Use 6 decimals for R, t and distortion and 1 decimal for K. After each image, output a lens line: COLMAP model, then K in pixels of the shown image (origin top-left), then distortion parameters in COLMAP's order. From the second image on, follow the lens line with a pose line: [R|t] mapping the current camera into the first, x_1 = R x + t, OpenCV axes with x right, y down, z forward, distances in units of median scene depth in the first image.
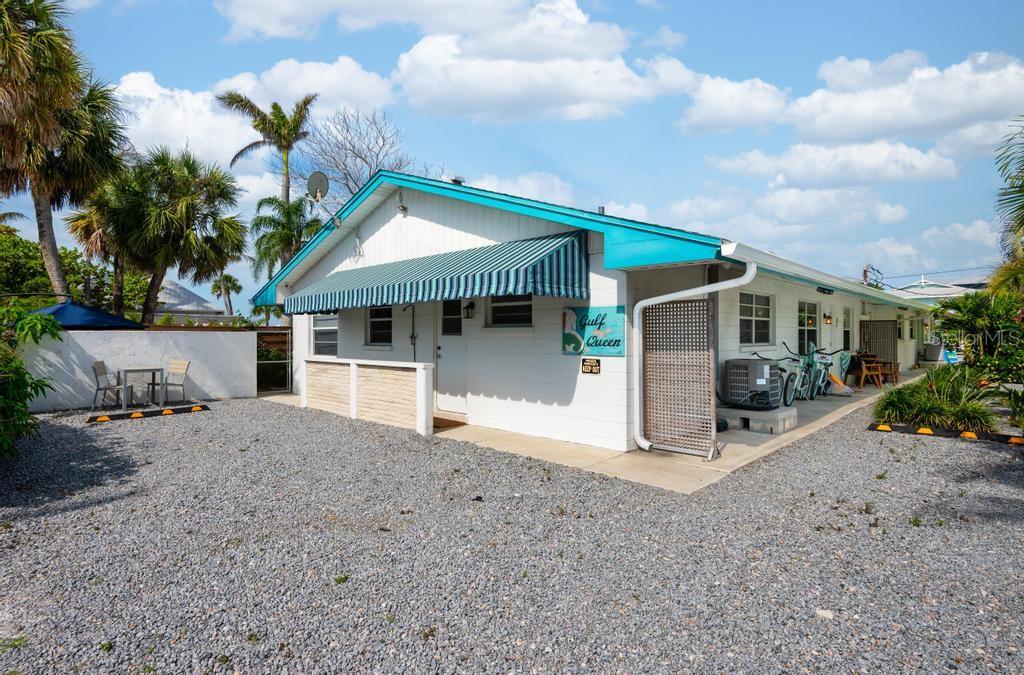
lens RADIAL K [[484.3, 0, 485.6], [0, 484.3, 329.9], [0, 0, 1]] dist [0.001930, -0.000676]
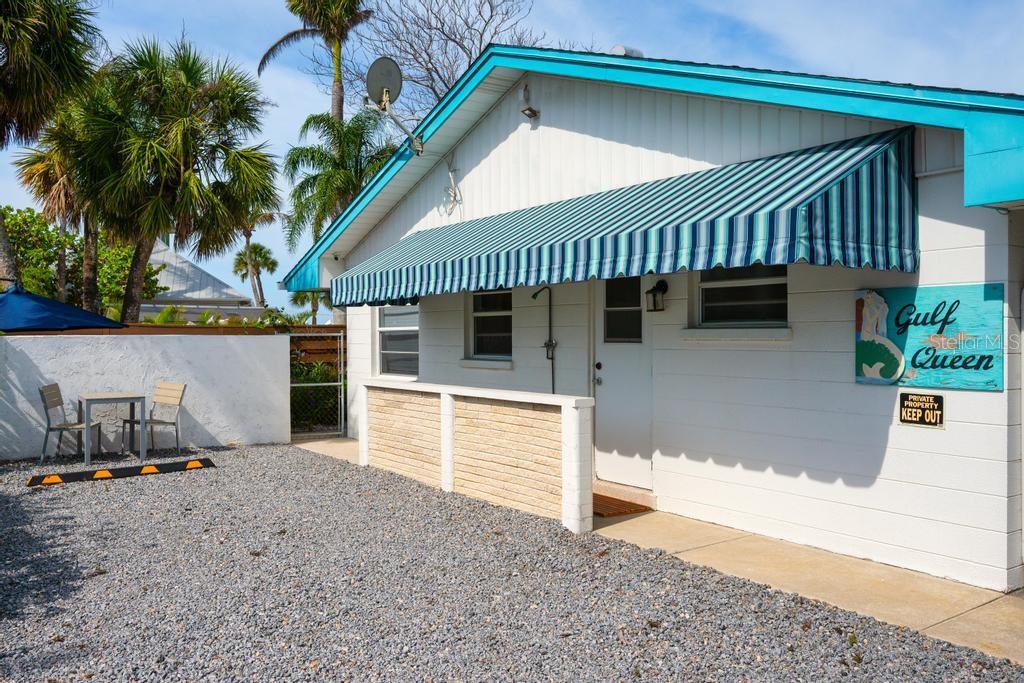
lens RADIAL K [[795.9, 0, 513.0], [0, 795.9, 340.4], [0, 0, 1]] dist [-0.000043, 0.006495]
pose [[0.984018, -0.001614, -0.178062, -0.031386], [0.004703, 0.999846, 0.016927, -0.006876], [0.178007, -0.017494, 0.983874, 0.103782]]
